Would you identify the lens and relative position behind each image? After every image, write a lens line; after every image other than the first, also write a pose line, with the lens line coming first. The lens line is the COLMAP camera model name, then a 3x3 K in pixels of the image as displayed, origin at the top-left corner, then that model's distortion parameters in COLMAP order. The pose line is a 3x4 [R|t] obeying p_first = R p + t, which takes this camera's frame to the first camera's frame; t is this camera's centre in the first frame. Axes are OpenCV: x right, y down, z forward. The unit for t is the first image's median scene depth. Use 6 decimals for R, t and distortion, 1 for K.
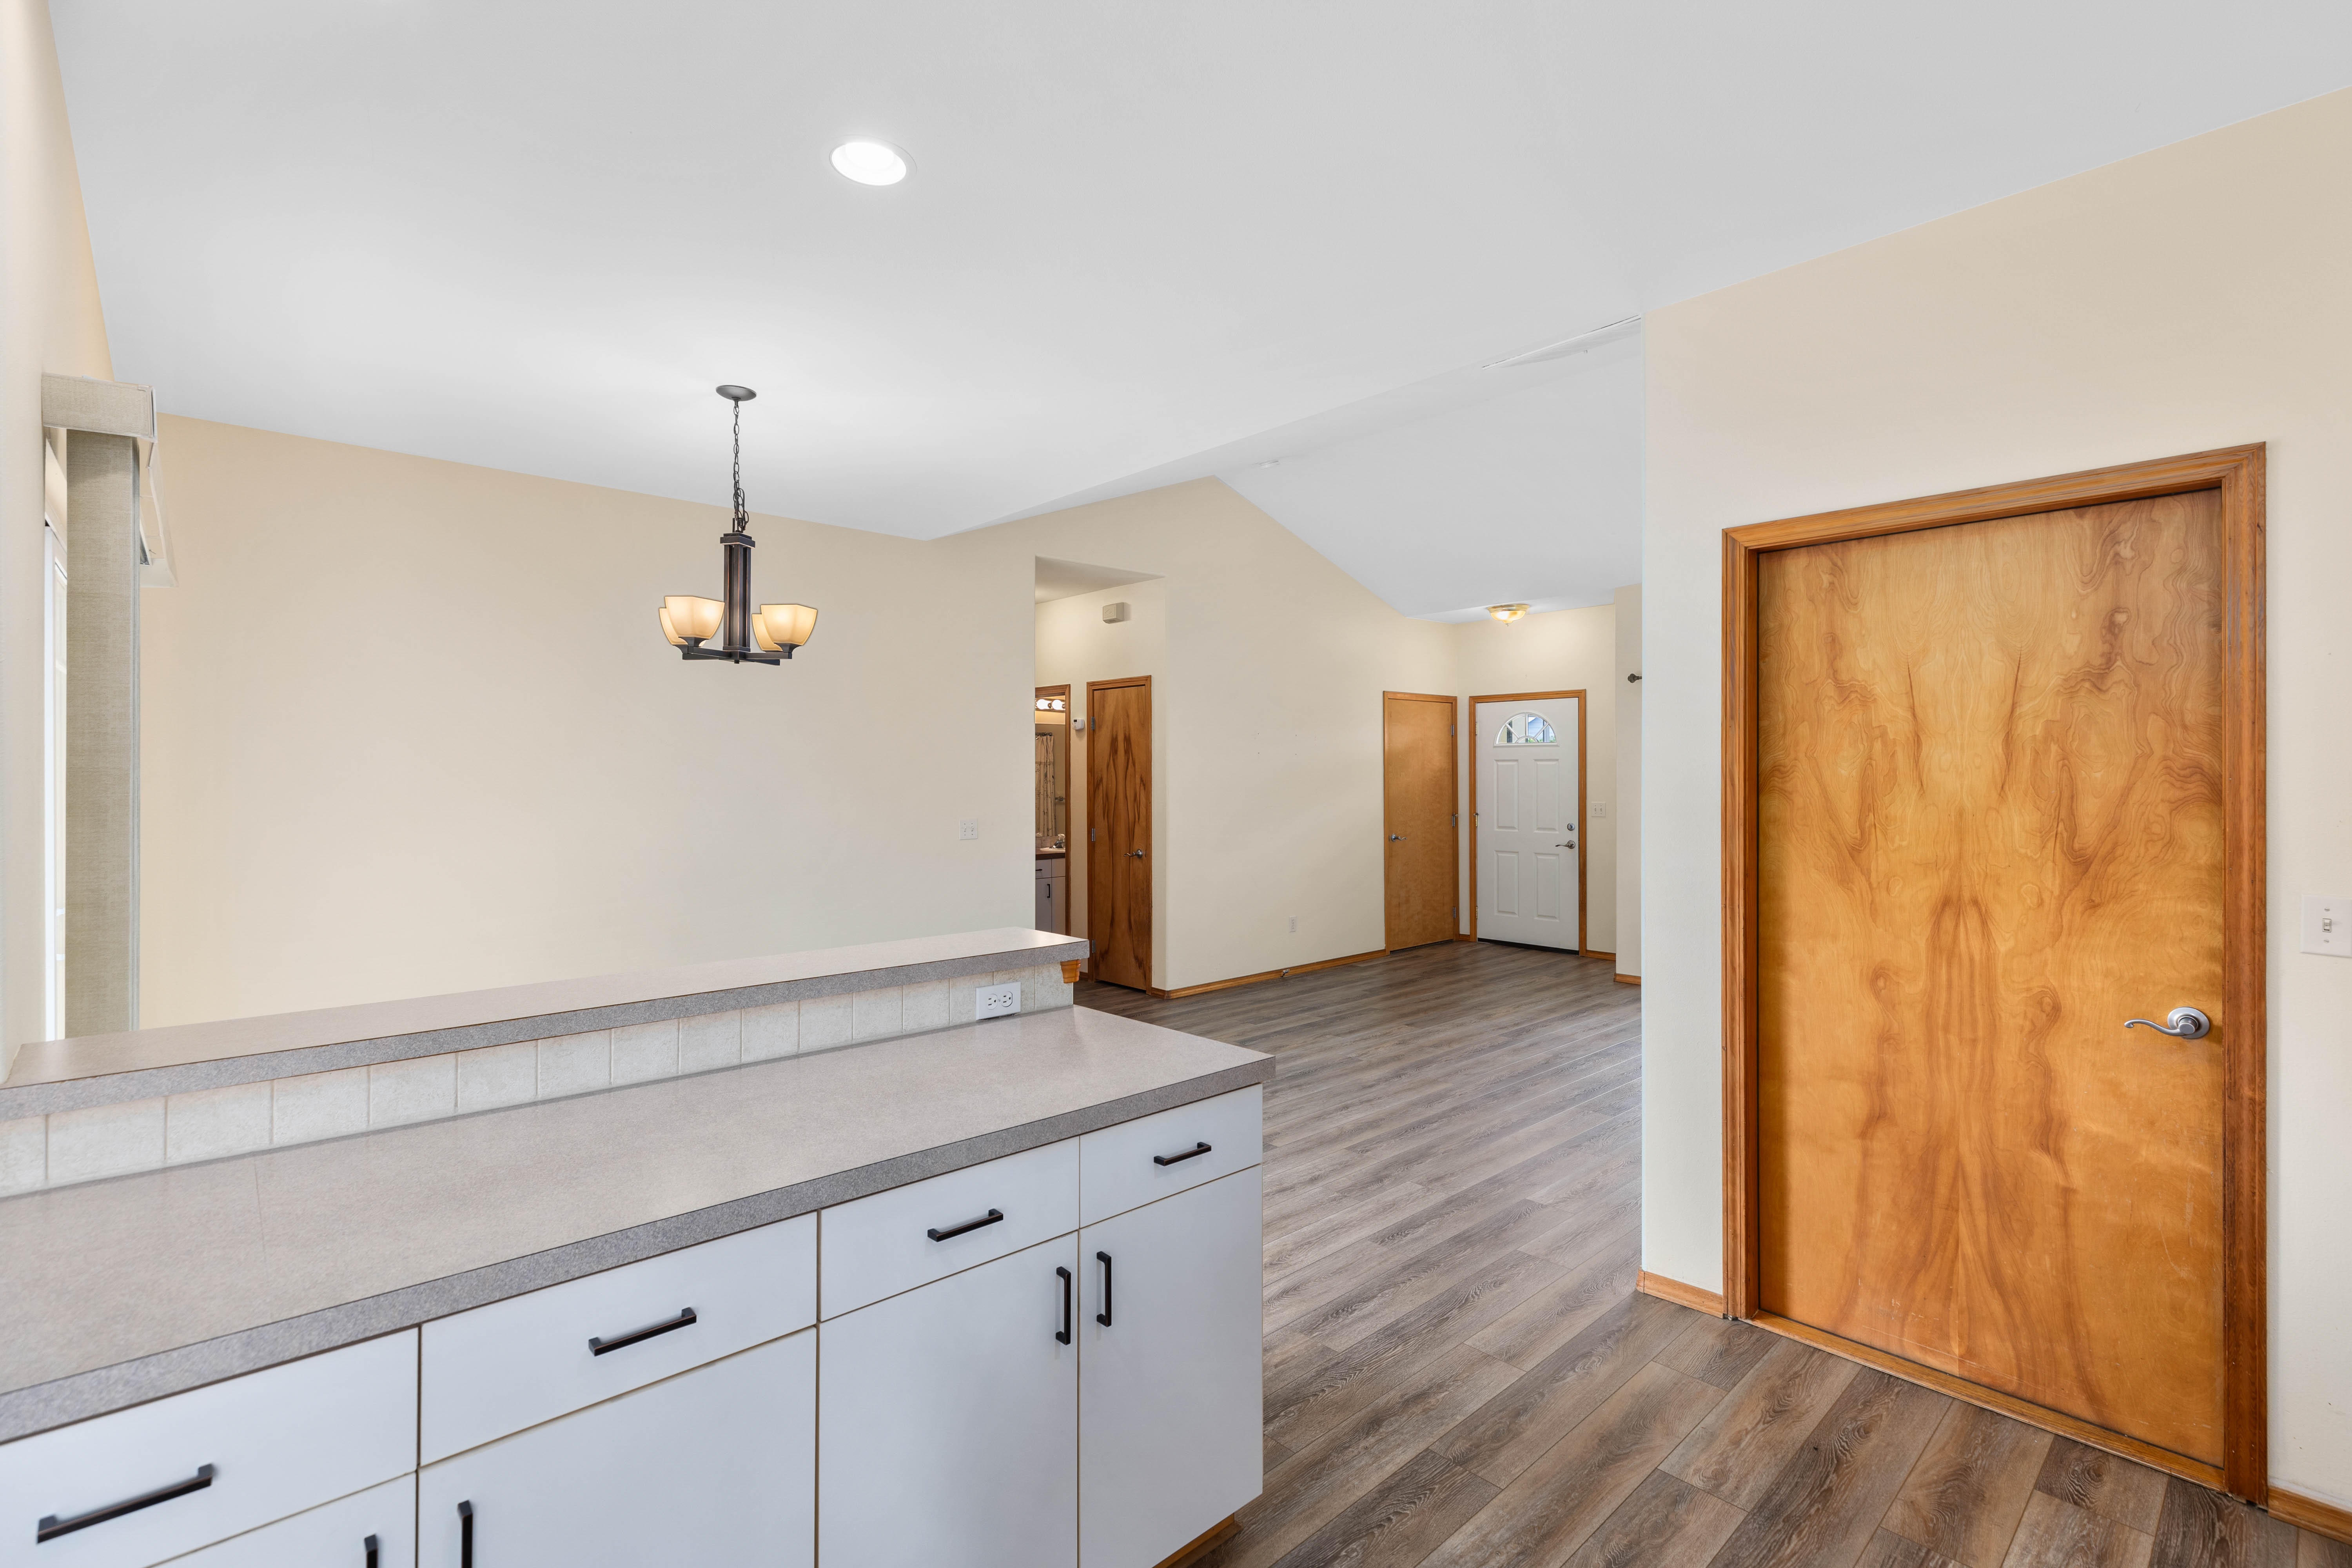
lens RADIAL K [[1054.0, 0, 1183.3], [0, 1054.0, 773.8], [0, 0, 1]] dist [0.003343, -0.000437]
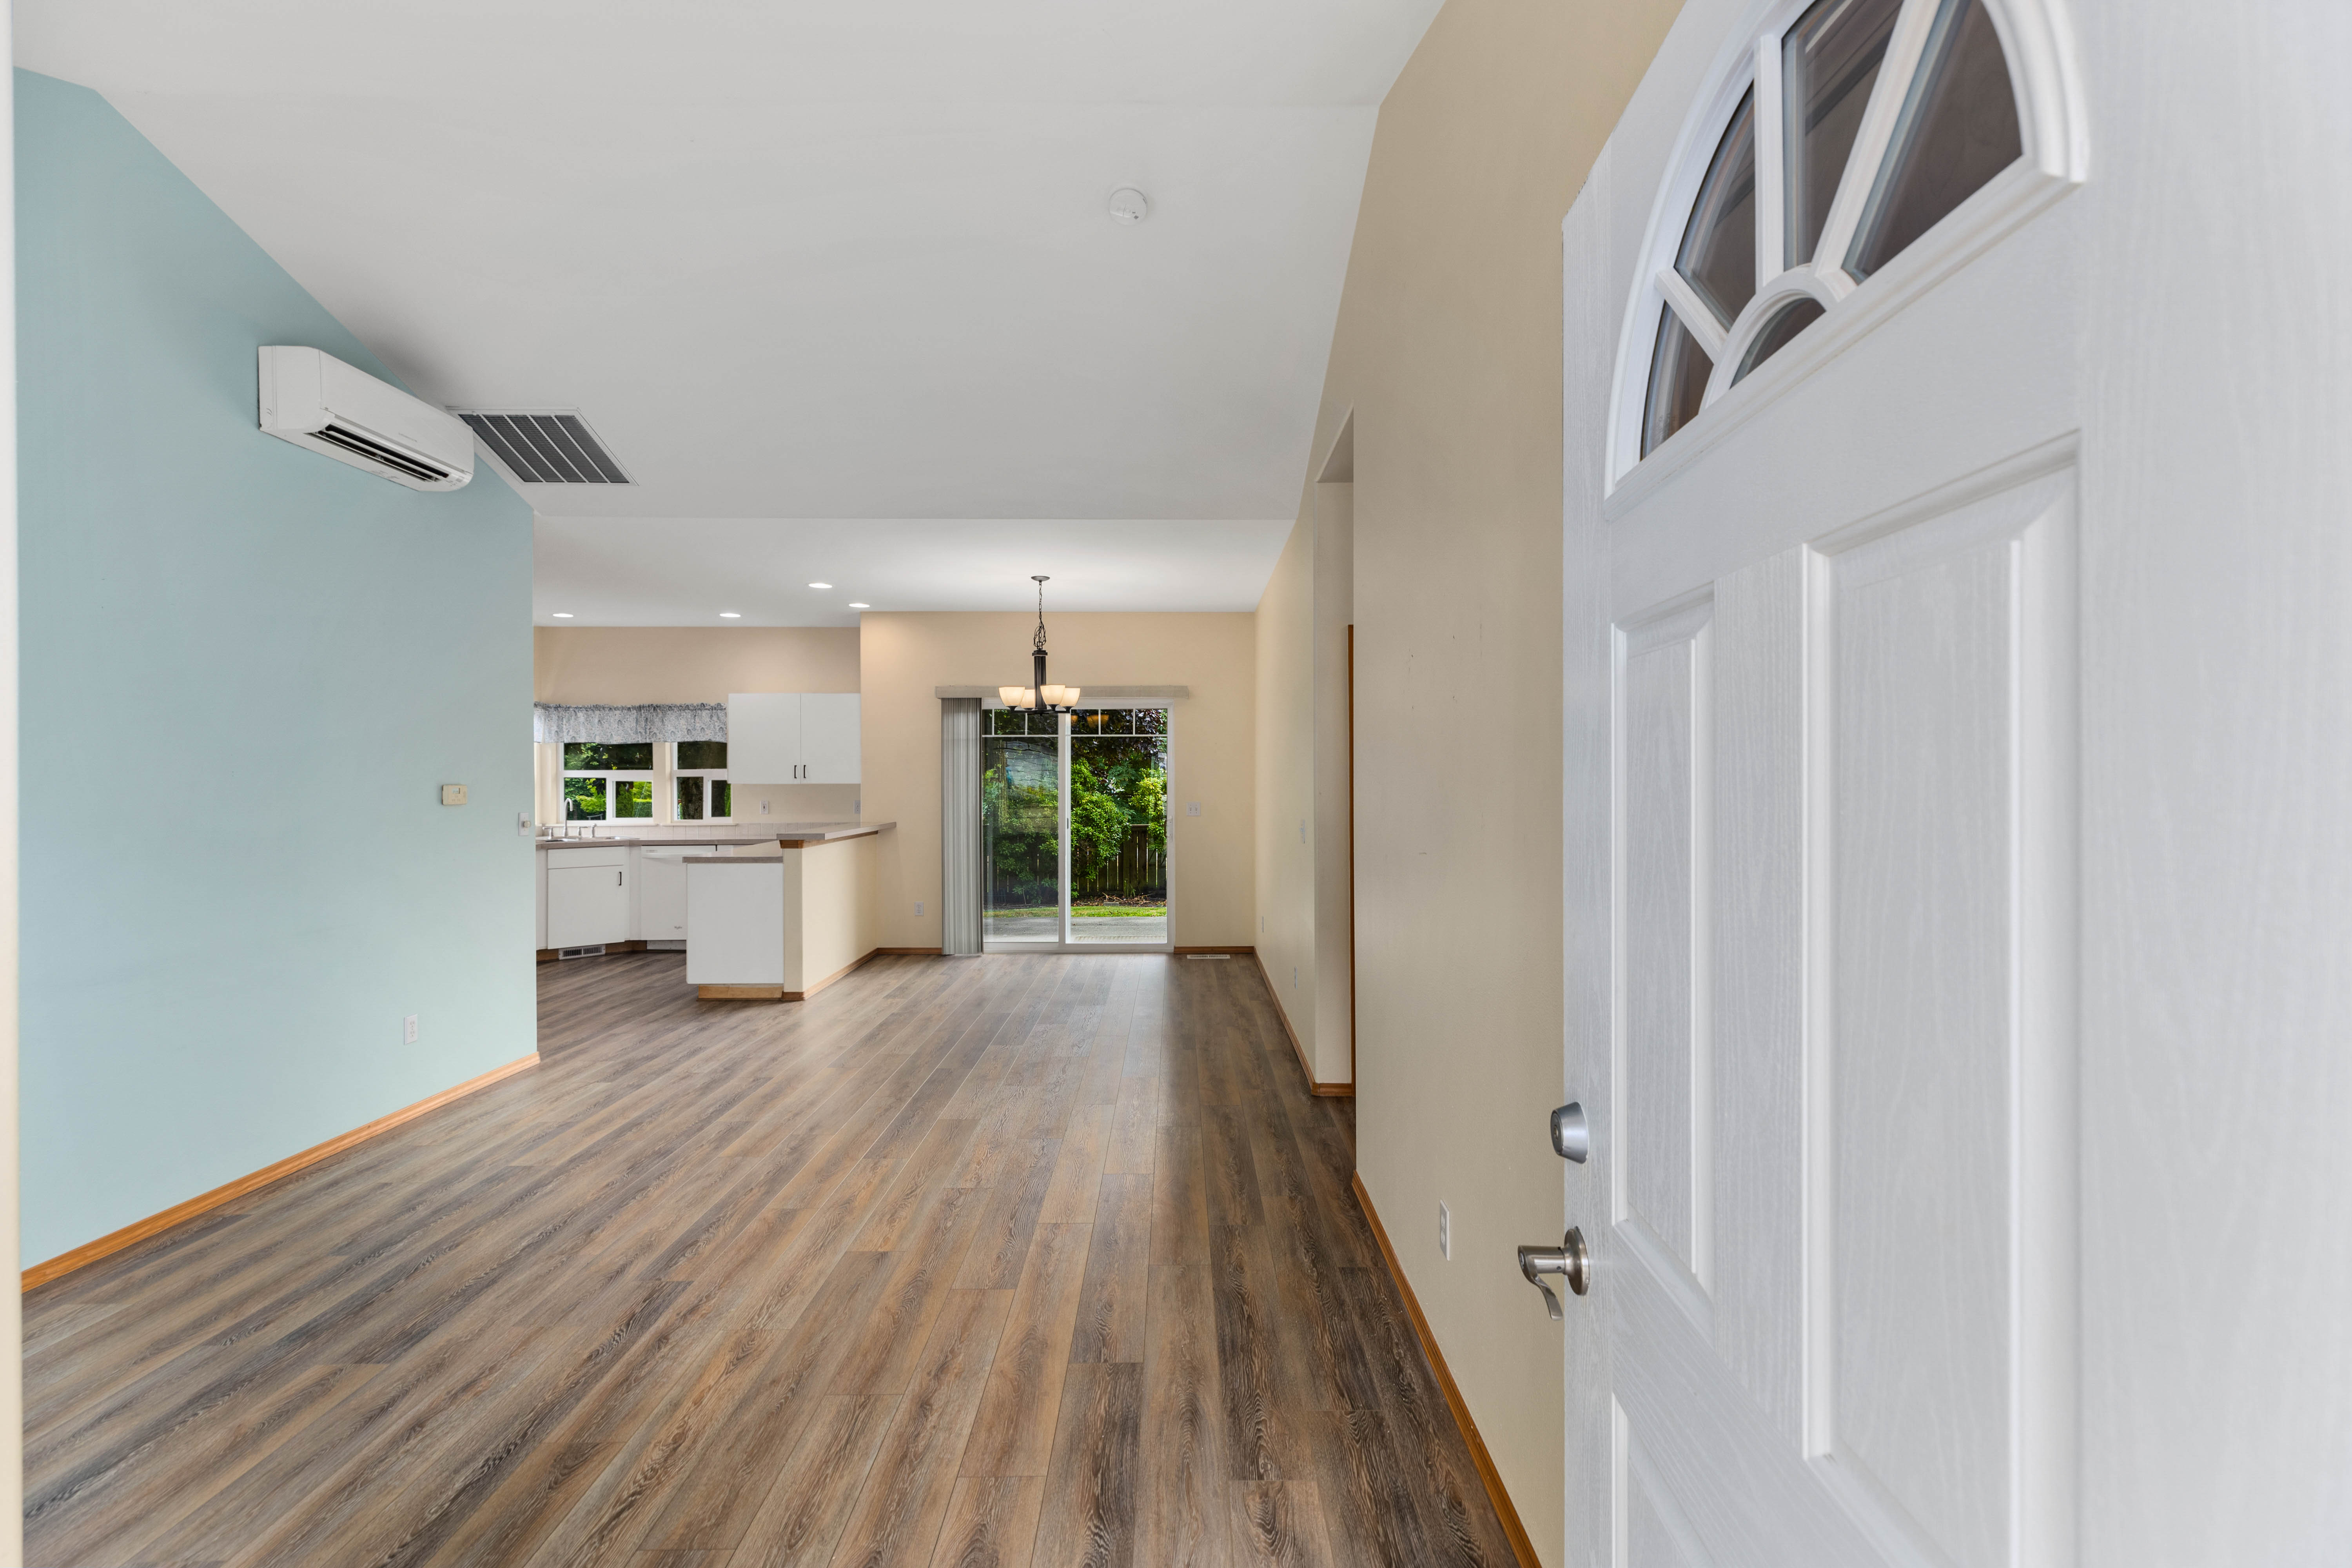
lens RADIAL K [[1054.0, 0, 1195.8], [0, 1054.0, 763.1], [0, 0, 1]] dist [0.003343, -0.000437]
pose [[-0.664663, -0.005823, -0.747120, 0.426519], [0.003973, 0.999928, -0.011329, 0.003832], [0.747133, -0.010498, -0.664592, 1.251643]]
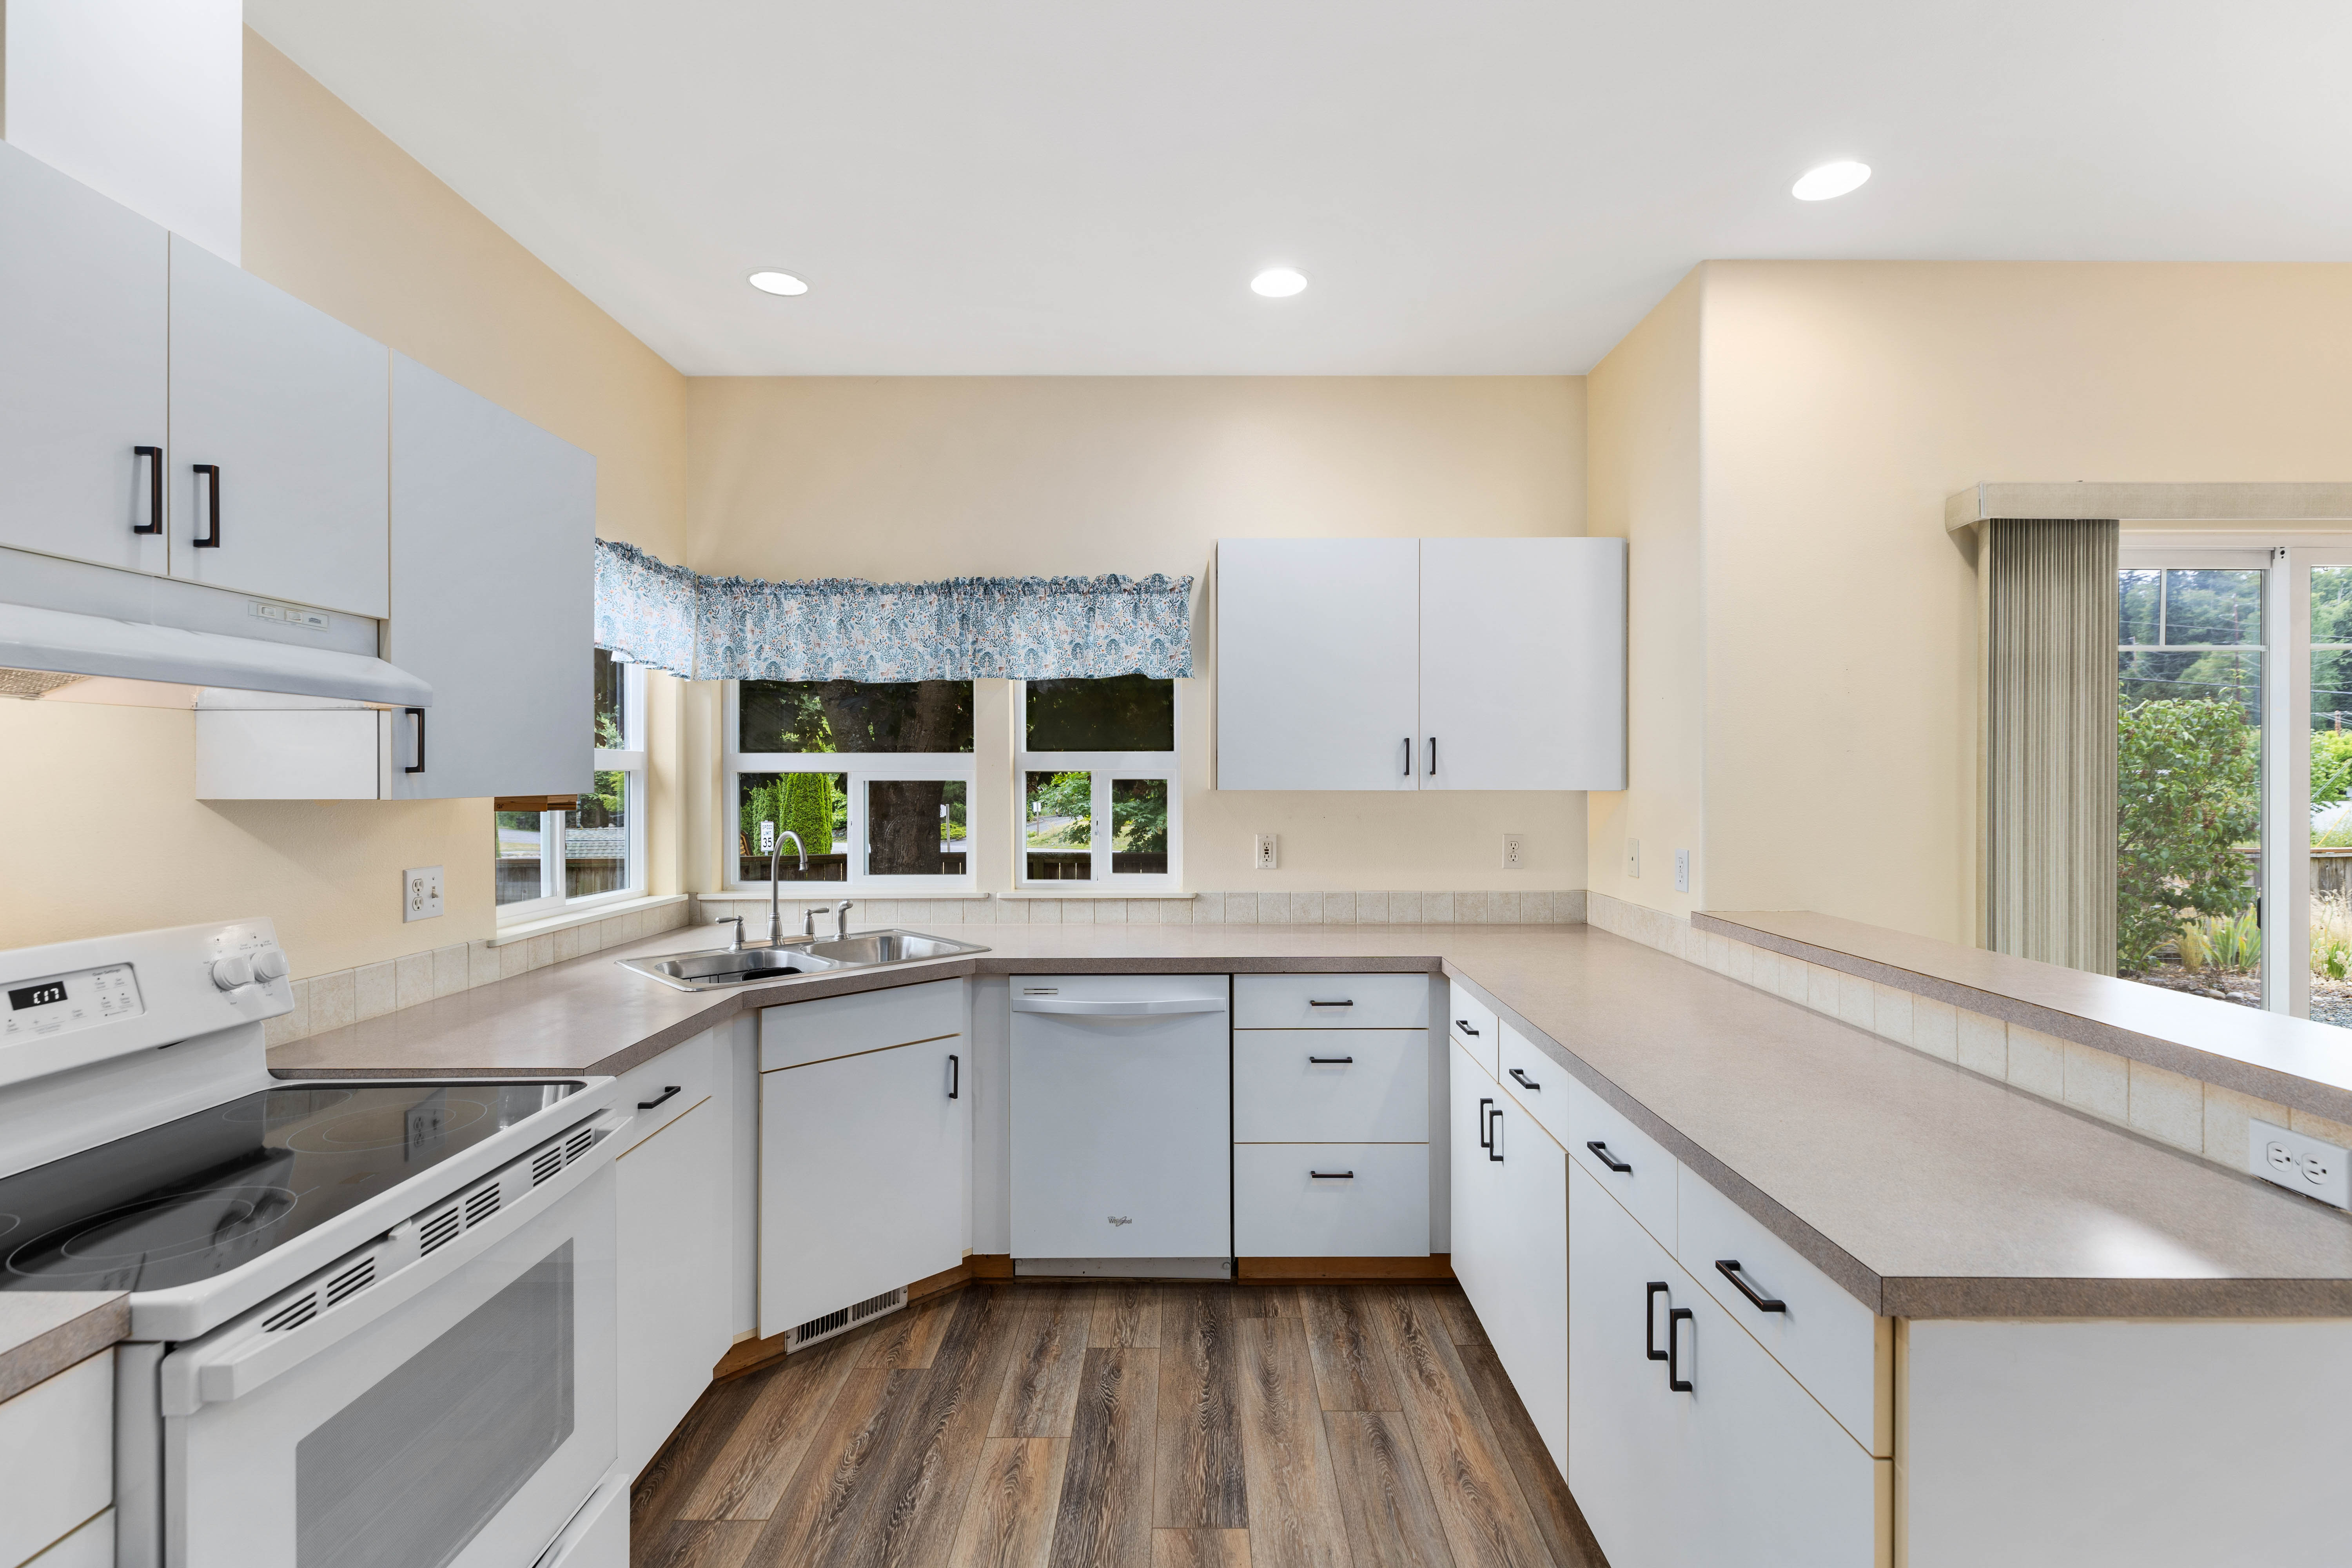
lens RADIAL K [[1054.0, 0, 1199.5], [0, 1054.0, 786.9], [0, 0, 1]] dist [0.003343, -0.000437]
pose [[-0.681700, 0.009659, -0.731568, 0.192846], [0.000881, 0.999923, 0.012380, 0.004960], [0.731631, 0.007795, -0.681656, 0.309493]]
